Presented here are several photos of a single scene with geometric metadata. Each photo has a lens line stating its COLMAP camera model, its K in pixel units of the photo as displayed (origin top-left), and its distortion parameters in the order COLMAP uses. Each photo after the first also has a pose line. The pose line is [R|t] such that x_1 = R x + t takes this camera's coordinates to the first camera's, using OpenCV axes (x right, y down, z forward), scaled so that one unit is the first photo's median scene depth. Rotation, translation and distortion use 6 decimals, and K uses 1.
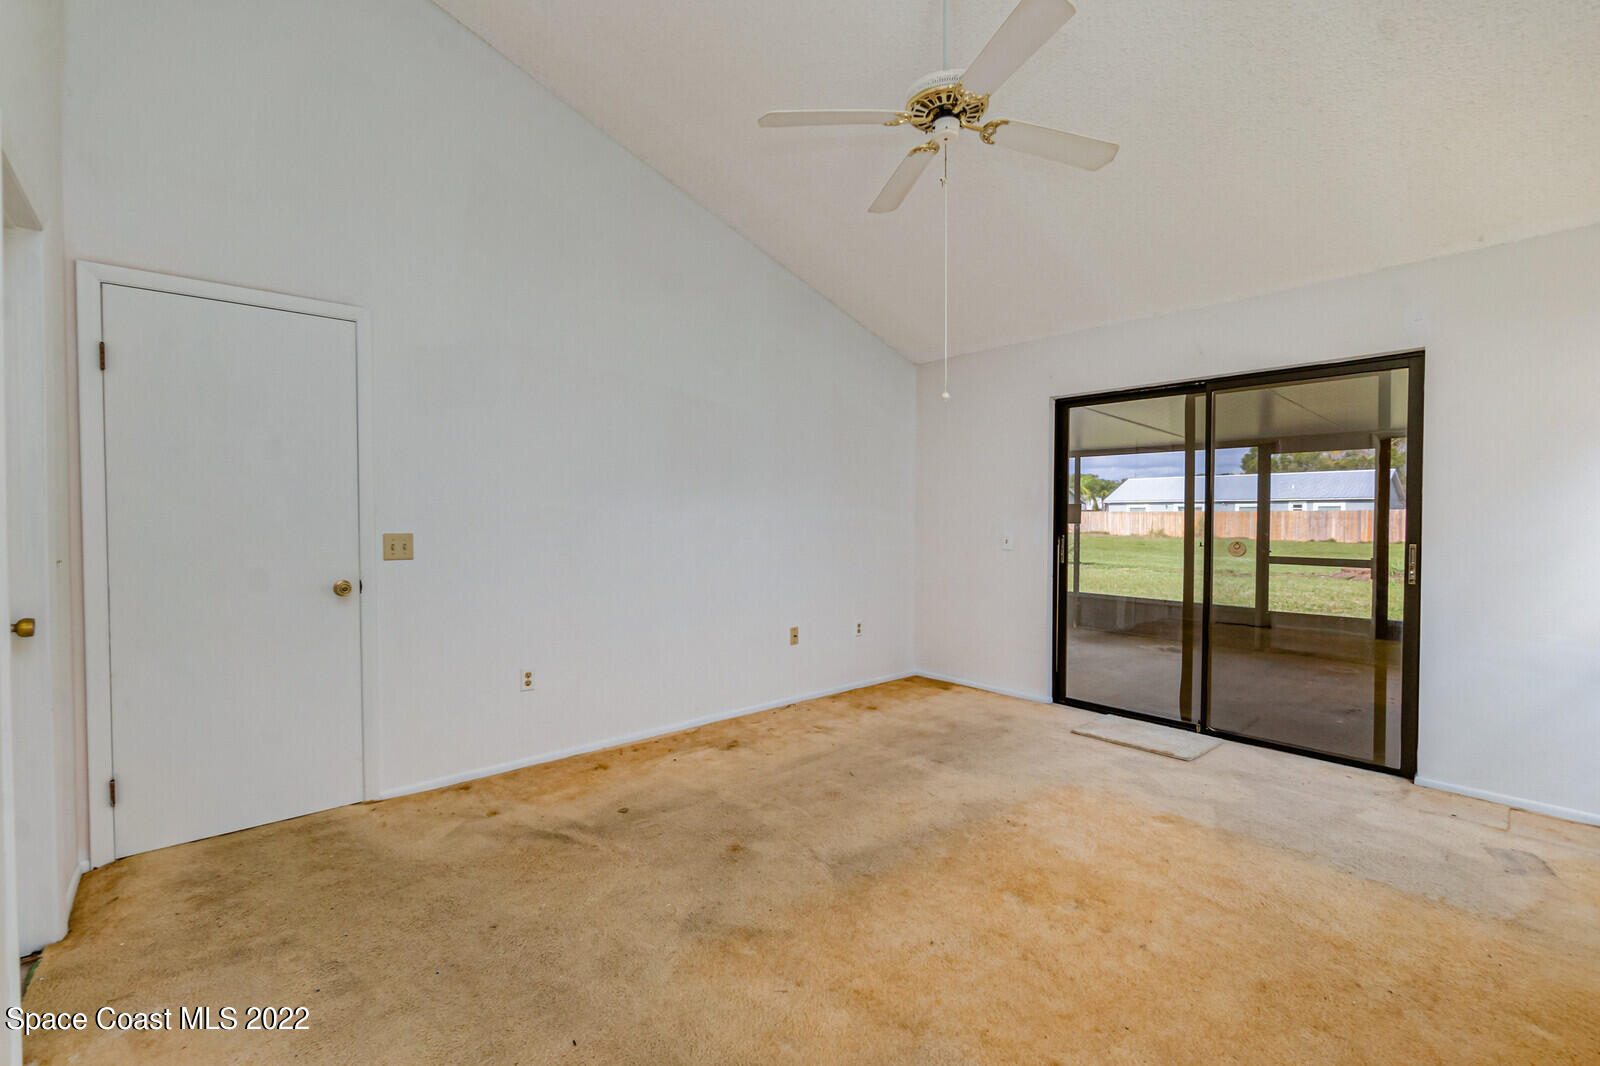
lens RADIAL K [[689.2, 0, 790.9], [0, 689.2, 529.6], [0, 0, 1]] dist [-0.000832, 0.000035]
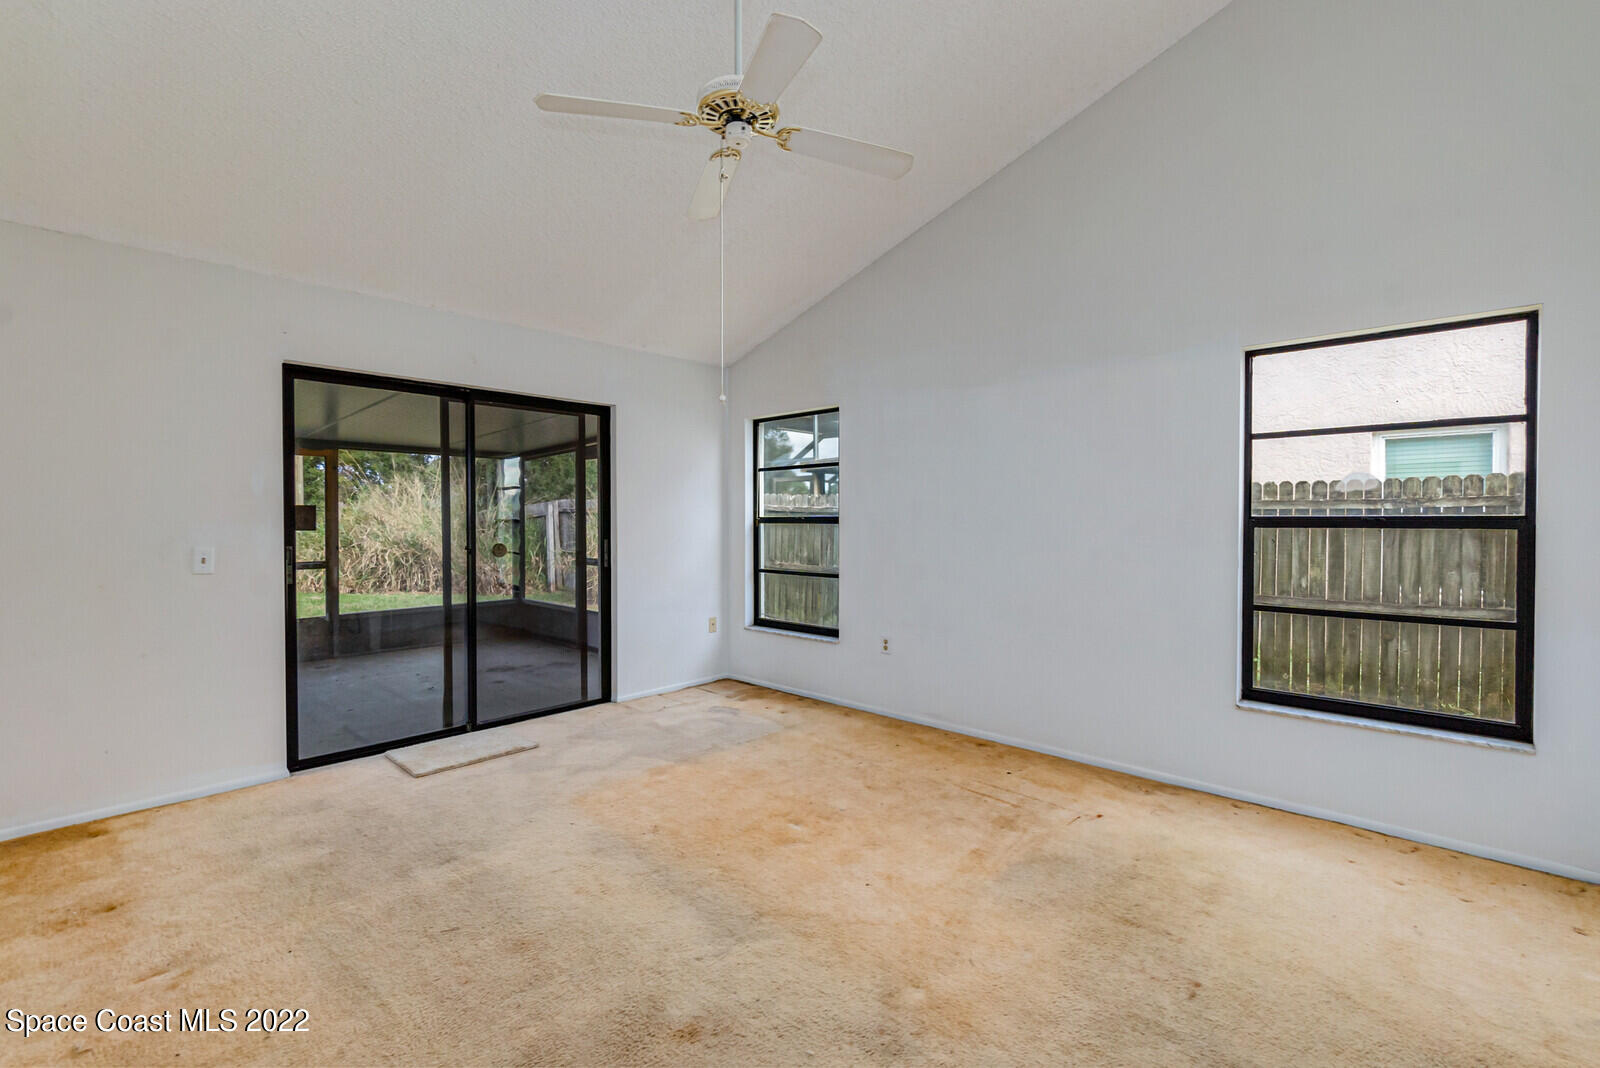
lens RADIAL K [[689.2, 0, 790.9], [0, 689.2, 530.6], [0, 0, 1]] dist [-0.000832, 0.000035]
pose [[-0.099139, -0.017357, 0.994922, -0.514406], [0.021662, 0.999573, 0.019596, -0.015699], [-0.994838, 0.023495, -0.098720, 0.675026]]
